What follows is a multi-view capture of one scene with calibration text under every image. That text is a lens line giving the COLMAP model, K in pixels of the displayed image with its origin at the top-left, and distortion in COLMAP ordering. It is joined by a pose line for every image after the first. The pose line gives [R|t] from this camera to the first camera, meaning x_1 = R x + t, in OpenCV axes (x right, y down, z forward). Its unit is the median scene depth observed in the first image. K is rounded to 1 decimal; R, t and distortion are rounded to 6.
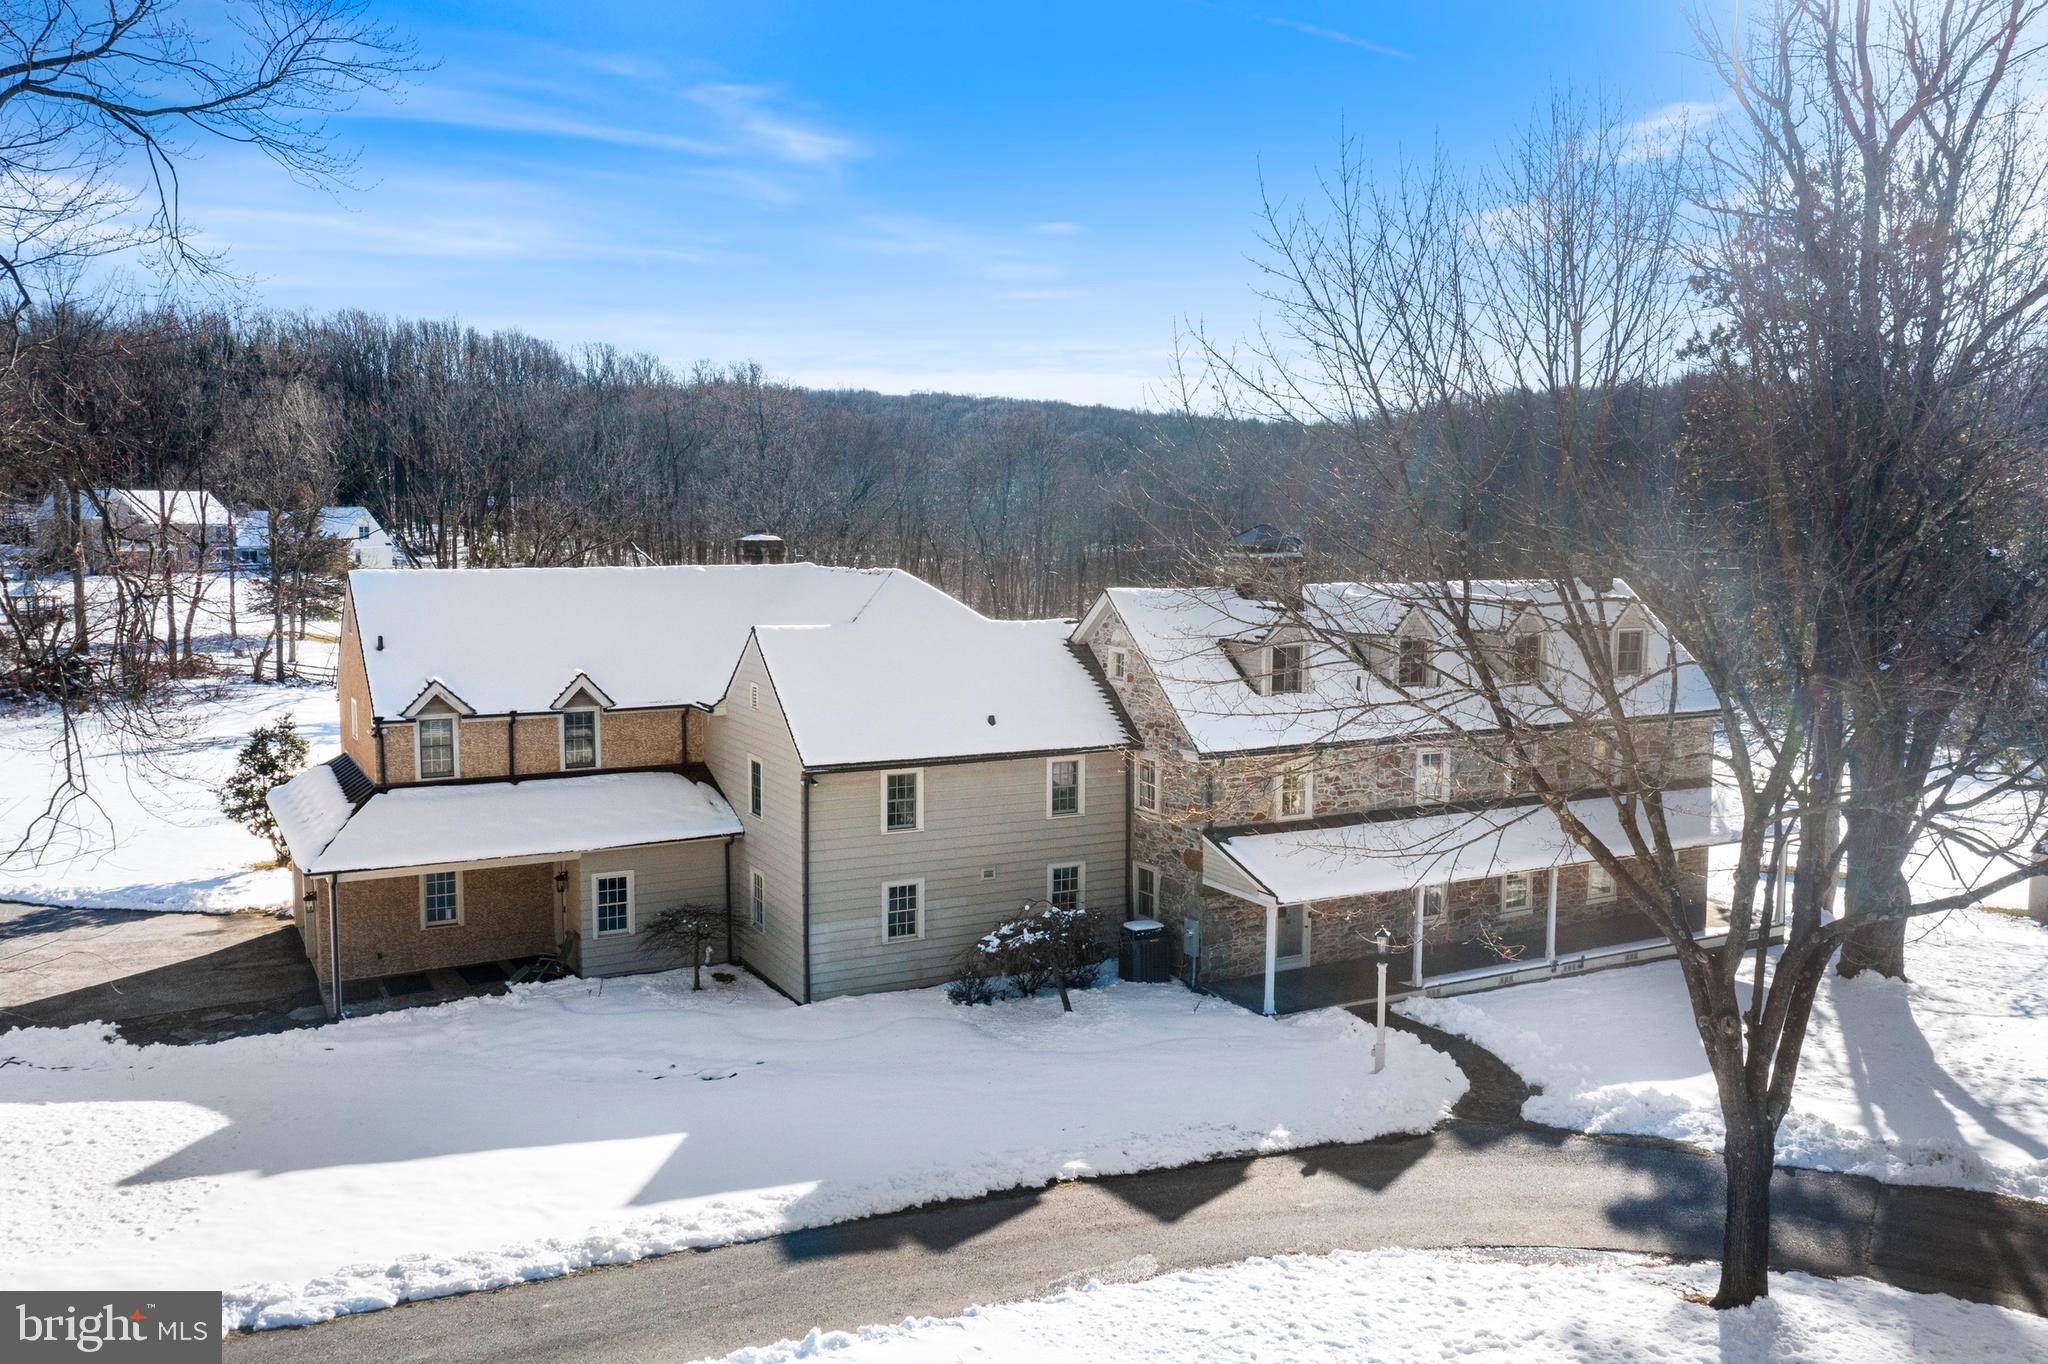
lens RADIAL K [[1585.7, 0, 1024.0], [0, 1585.7, 682.0], [0, 0, 1]] dist [-0.009305, -0.006147]
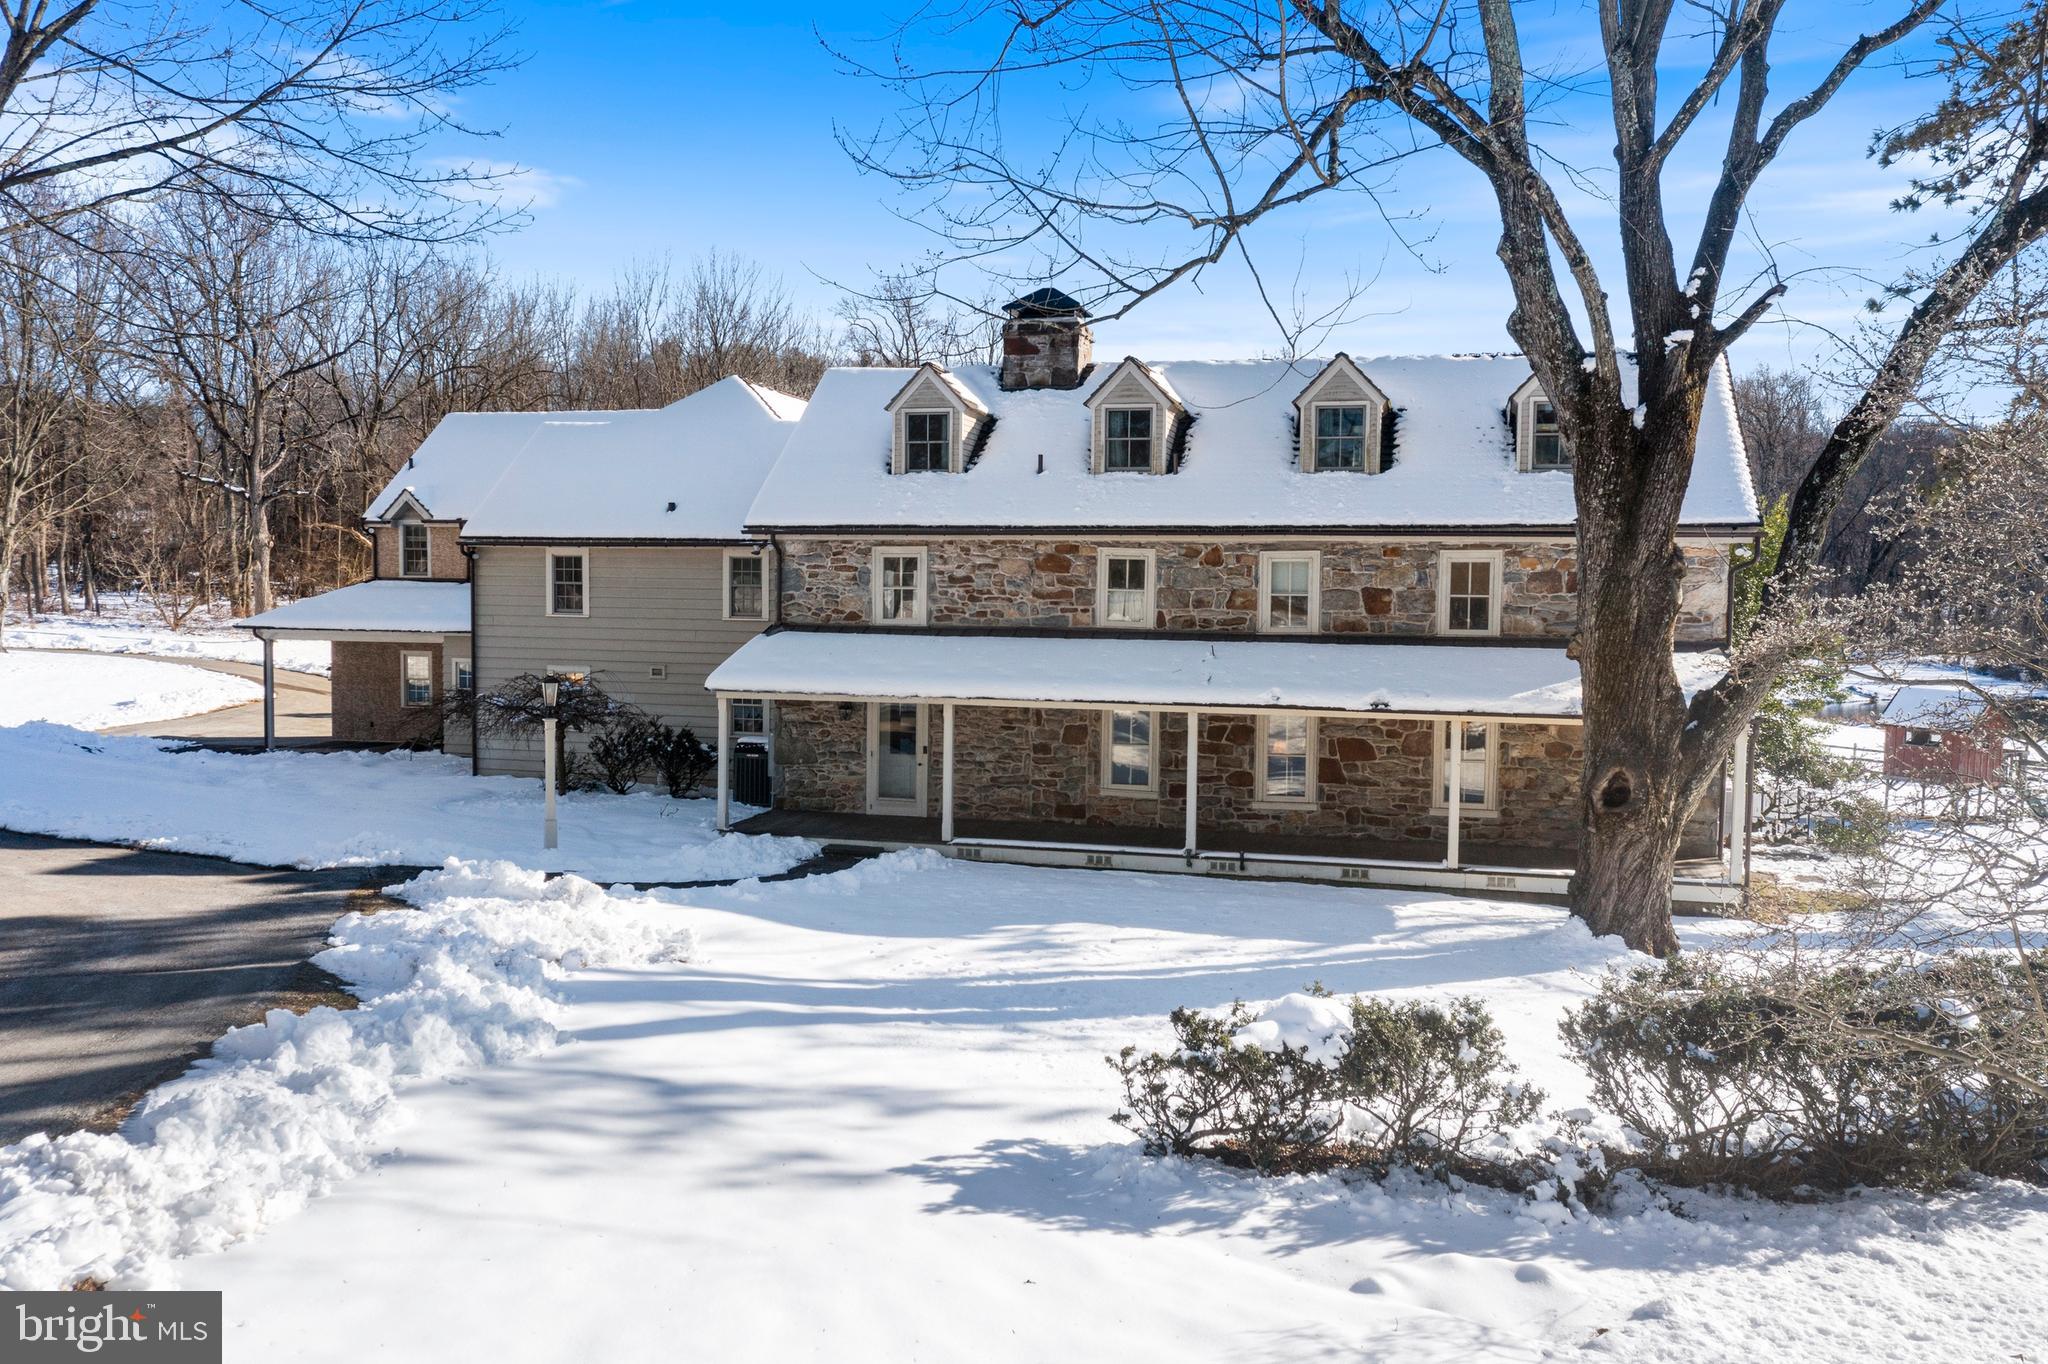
lens RADIAL K [[1585.7, 0, 1024.0], [0, 1585.7, 682.0], [0, 0, 1]] dist [-0.009305, -0.006147]
pose [[0.741328, 0.048696, -0.669374, 0.767915], [-0.076370, 0.997007, -0.012049, 0.122861], [0.666784, 0.060053, 0.742828, 0.458927]]
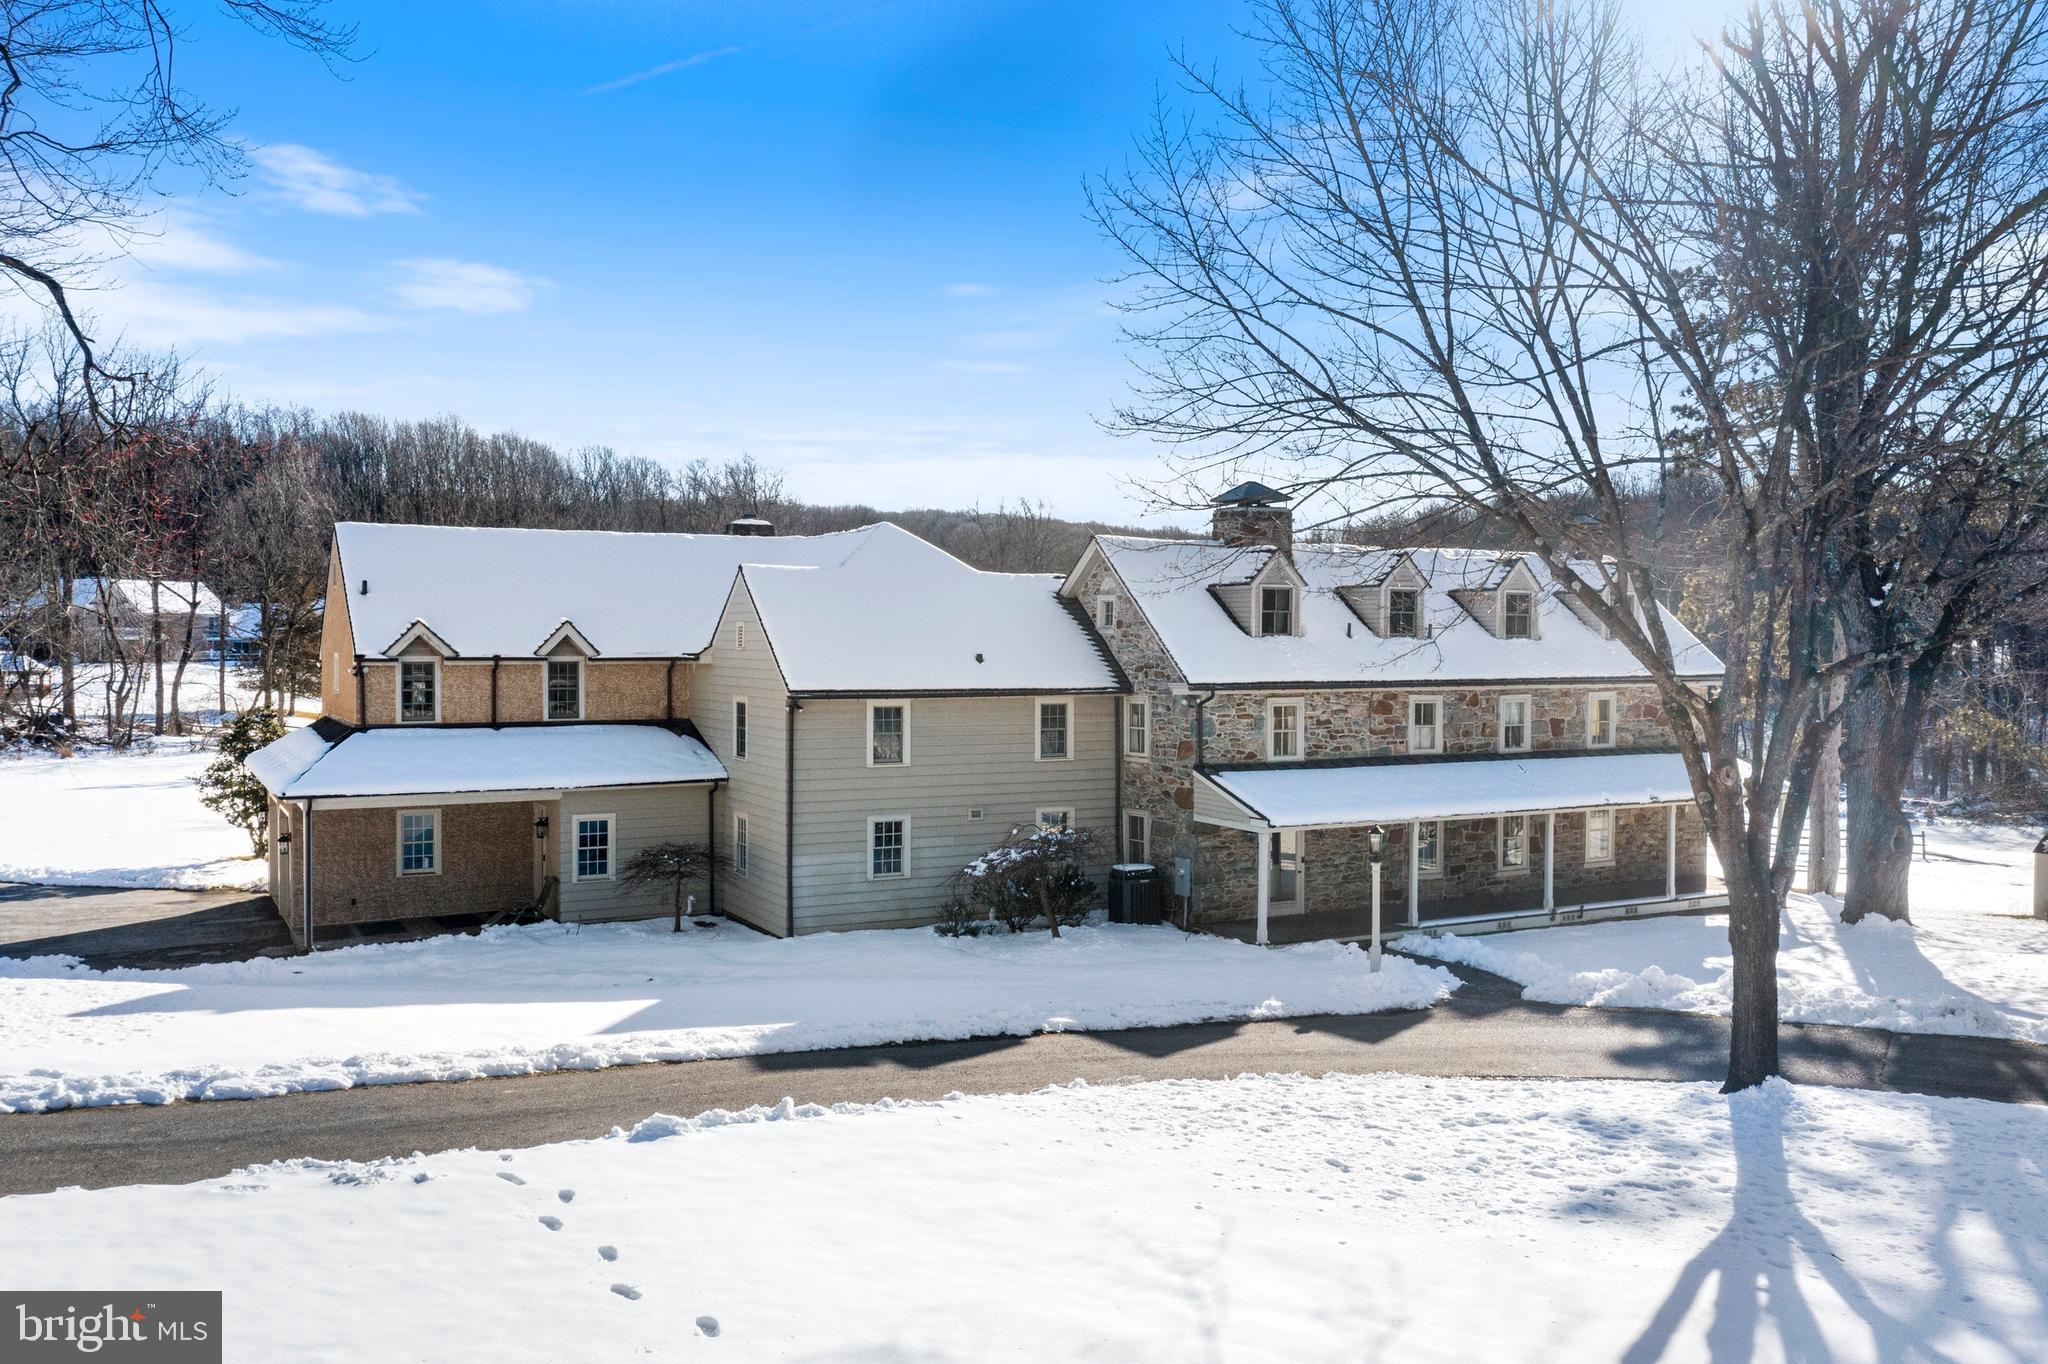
lens RADIAL K [[1589.0, 0, 1024.0], [0, 1589.0, 682.0], [0, 0, 1]] dist [-0.008429, -0.002730]
pose [[0.999993, 0.000515, 0.003796, 0.003657], [-0.000234, 0.997288, -0.073602, 0.113065], [-0.003824, 0.073600, 0.997280, 0.010526]]
